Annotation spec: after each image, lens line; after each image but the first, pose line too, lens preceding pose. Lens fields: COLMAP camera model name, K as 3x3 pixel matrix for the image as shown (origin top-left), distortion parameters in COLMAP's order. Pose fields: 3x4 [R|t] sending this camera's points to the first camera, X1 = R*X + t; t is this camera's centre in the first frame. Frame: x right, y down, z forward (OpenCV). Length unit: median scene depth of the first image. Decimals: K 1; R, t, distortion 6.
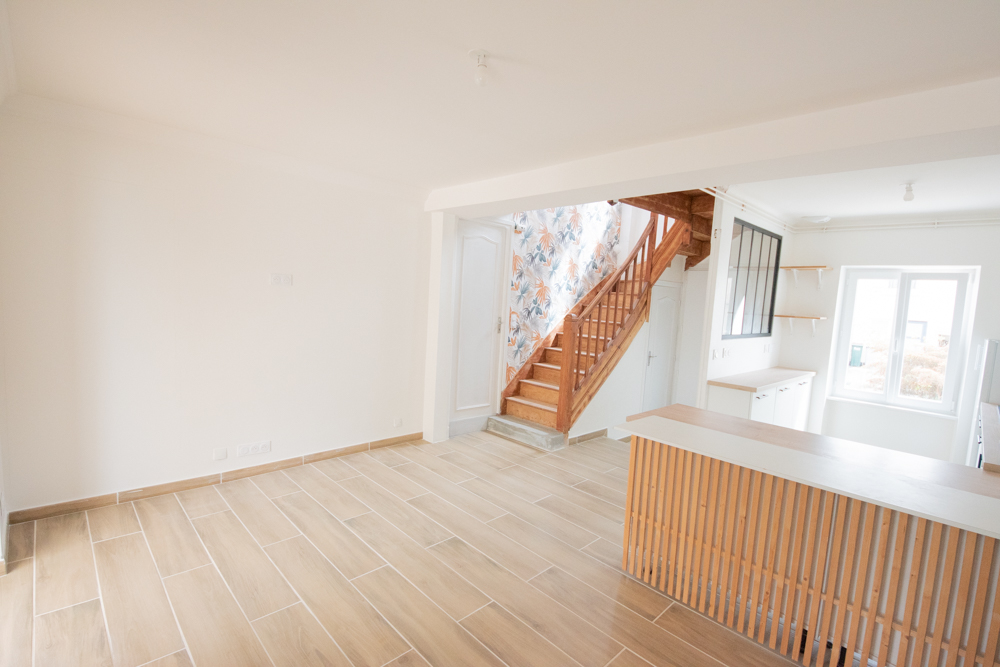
lens RADIAL K [[467.9, 0, 500.0], [0, 467.9, 333.5], [0, 0, 1]] dist [0.037341, -0.033673]
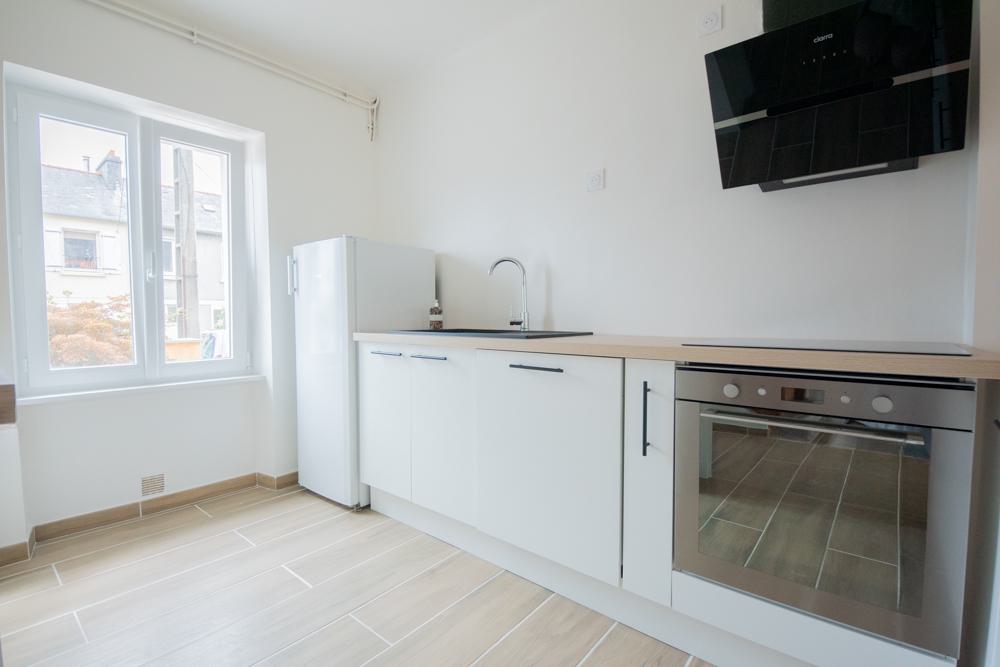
lens RADIAL K [[467.9, 0, 500.0], [0, 467.9, 333.5], [0, 0, 1]] dist [0.037341, -0.033673]
pose [[-0.103081, -0.098537, 0.989780, 0.254216], [0.082647, 0.990792, 0.107245, 0.066184], [-0.991233, 0.092858, -0.093988, 0.604667]]
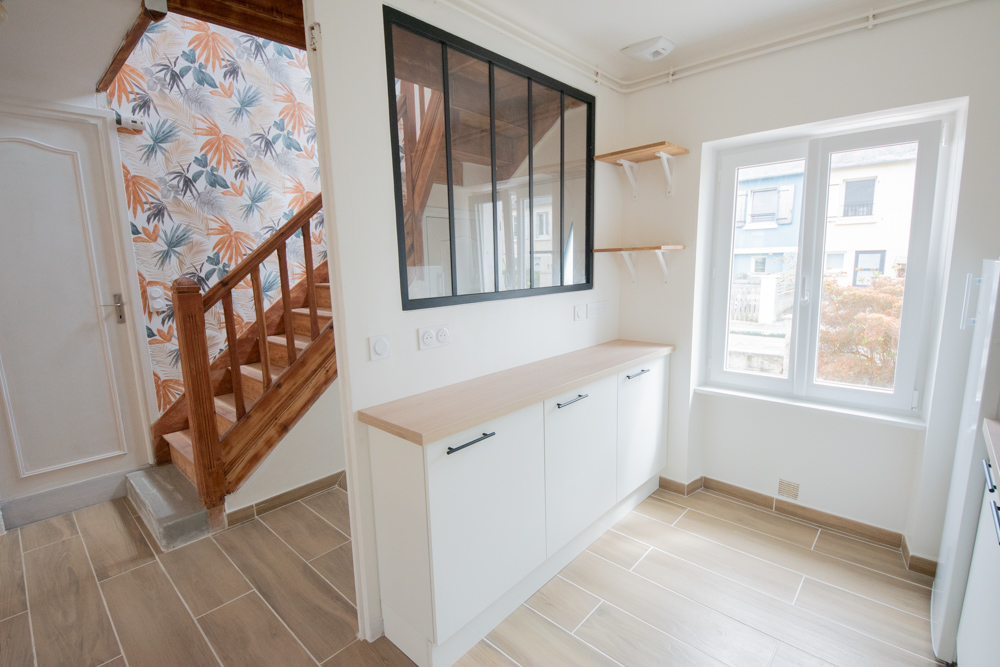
lens RADIAL K [[467.9, 0, 500.0], [0, 467.9, 333.5], [0, 0, 1]] dist [0.037341, -0.033673]
pose [[0.995142, -0.087927, 0.044289, 0.423079], [0.084338, 0.993438, 0.077250, 0.006071], [-0.050791, -0.073140, 0.996028, 0.440377]]
